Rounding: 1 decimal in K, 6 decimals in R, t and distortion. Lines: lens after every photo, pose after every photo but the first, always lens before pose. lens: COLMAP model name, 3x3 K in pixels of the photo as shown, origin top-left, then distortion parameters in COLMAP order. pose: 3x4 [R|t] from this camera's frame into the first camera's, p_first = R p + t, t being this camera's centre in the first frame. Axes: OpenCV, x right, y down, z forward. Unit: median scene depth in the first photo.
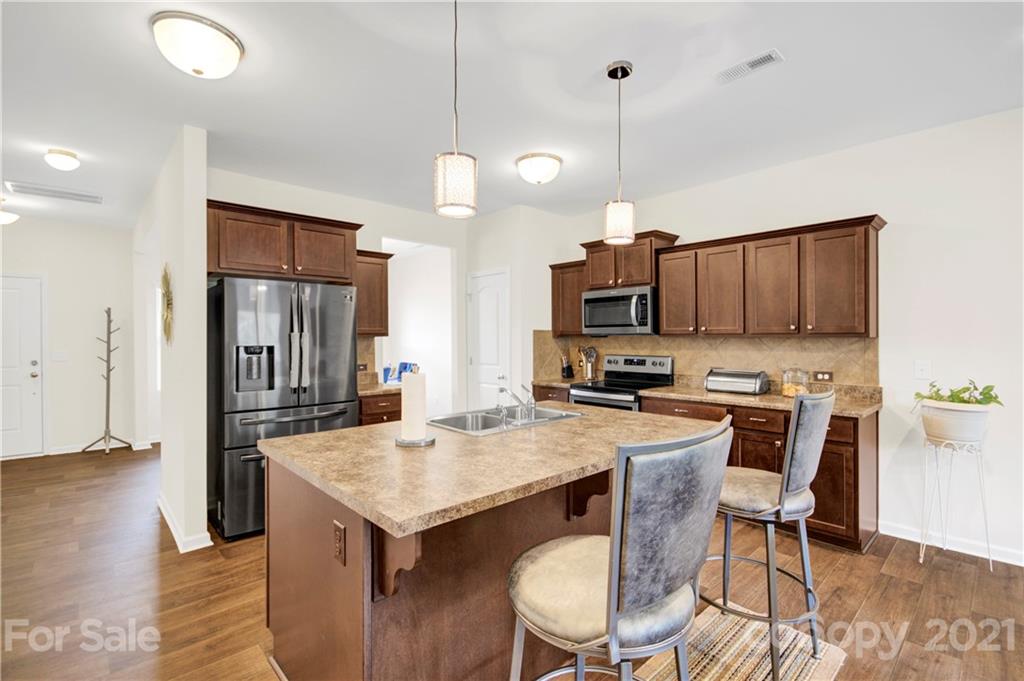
lens RADIAL K [[464.3, 0, 509.0], [0, 464.3, 337.7], [0, 0, 1]] dist [-0.000866, -0.002575]
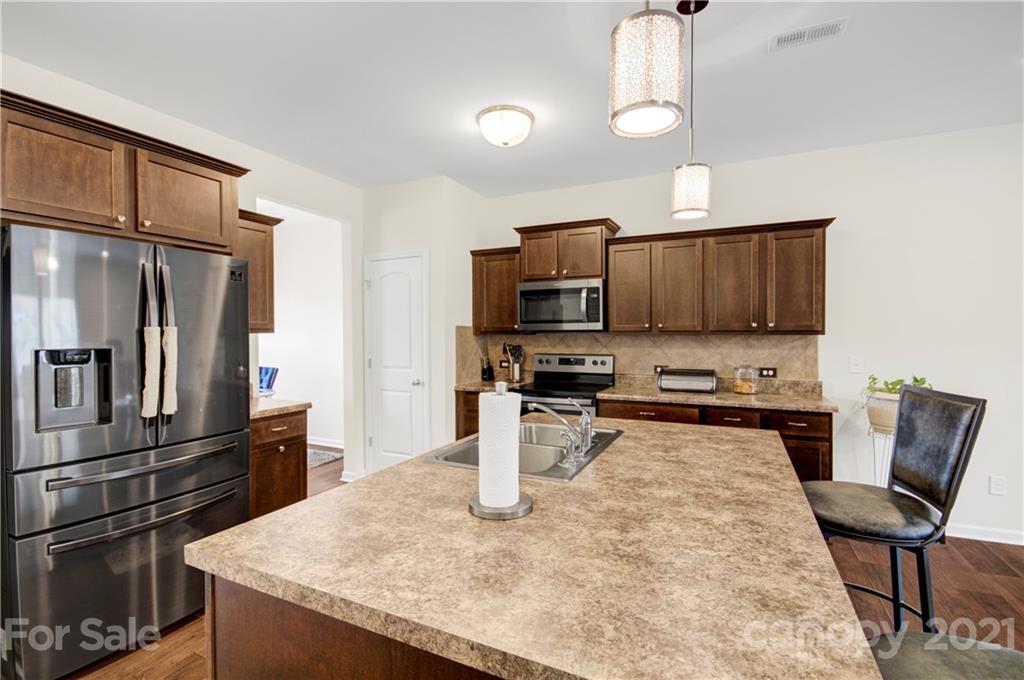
lens RADIAL K [[464.3, 0, 511.2], [0, 464.3, 338.2], [0, 0, 1]] dist [-0.000866, -0.002575]
pose [[0.929572, -0.002022, 0.368635, -0.205094], [-0.000830, 0.999971, 0.007580, -0.000421], [-0.368640, -0.007352, 0.929543, 0.215323]]
